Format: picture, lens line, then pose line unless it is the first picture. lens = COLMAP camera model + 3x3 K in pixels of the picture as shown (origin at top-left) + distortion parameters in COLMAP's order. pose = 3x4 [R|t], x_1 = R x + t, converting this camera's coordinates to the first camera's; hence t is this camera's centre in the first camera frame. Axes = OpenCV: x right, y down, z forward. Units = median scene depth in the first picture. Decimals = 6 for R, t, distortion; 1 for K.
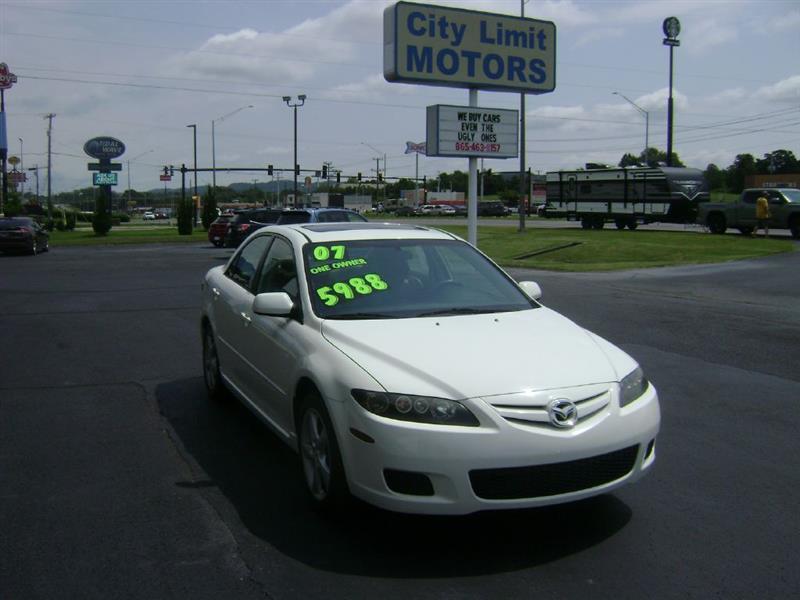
lens RADIAL K [[826.3, 0, 397.7], [0, 826.3, 300.5], [0, 0, 1]] dist [-0.133845, 0.029674]
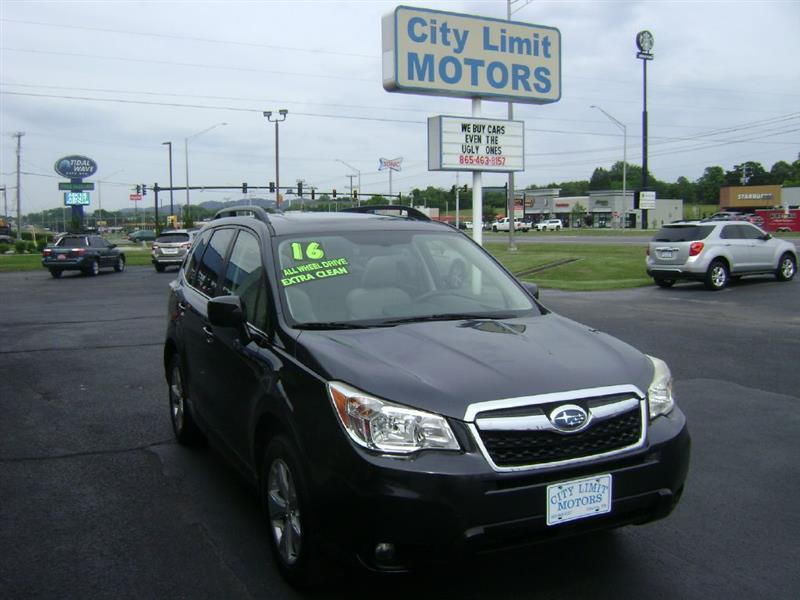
lens RADIAL K [[819.3, 0, 396.1], [0, 819.3, 299.4], [0, 0, 1]] dist [-0.130546, 0.016530]
pose [[0.999222, -0.015730, 0.036177, -0.021389], [0.016460, 0.999665, -0.019954, -0.005590], [-0.035851, 0.020534, 0.999146, 0.040574]]
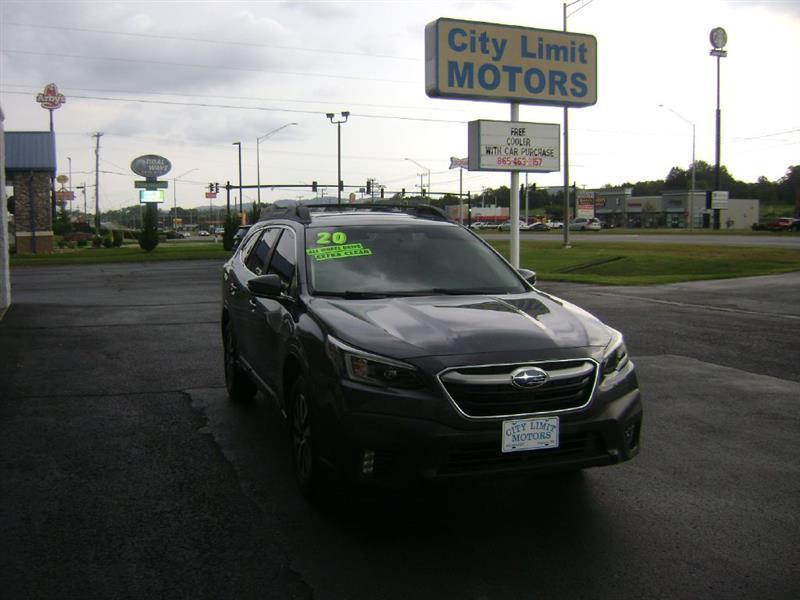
lens RADIAL K [[832.1, 0, 392.9], [0, 832.1, 300.9], [0, 0, 1]] dist [-0.132015, 0.029272]
pose [[0.998193, -0.002912, -0.060017, 0.001880], [0.001742, 0.999808, -0.019533, 0.001603], [0.060062, 0.019393, 0.998006, -0.006550]]
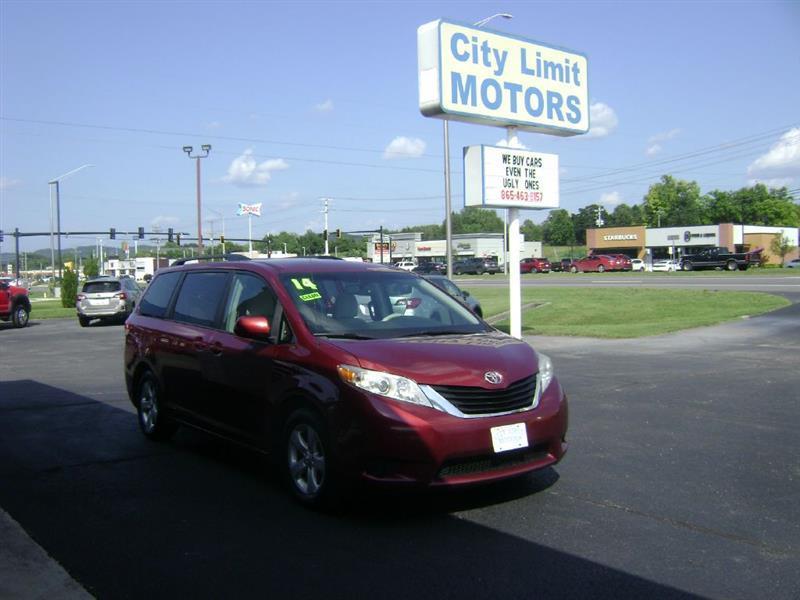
lens RADIAL K [[810.3, 0, 361.8], [0, 810.3, 300.6], [0, 0, 1]] dist [-0.129456, 0.002637]
pose [[0.977384, -0.031665, 0.209086, -0.135465], [0.046839, 0.996584, -0.068022, -0.017278], [-0.206218, 0.076277, 0.975529, 0.133002]]
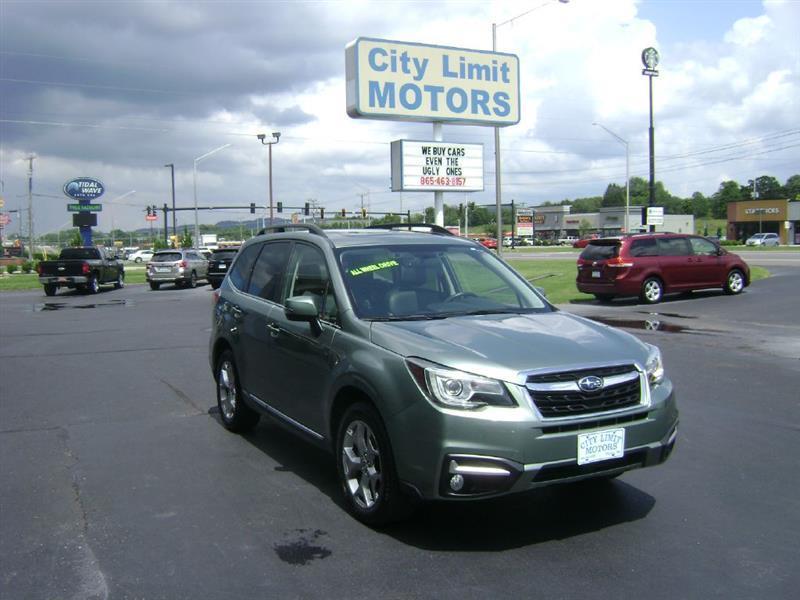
lens RADIAL K [[828.4, 0, 399.8], [0, 828.4, 298.8], [0, 0, 1]] dist [-0.123999, -0.016093]
pose [[0.999690, -0.021670, 0.012289, 0.016825], [0.022192, 0.998782, -0.044064, -0.000547], [-0.011319, 0.044323, 0.998953, 0.003143]]
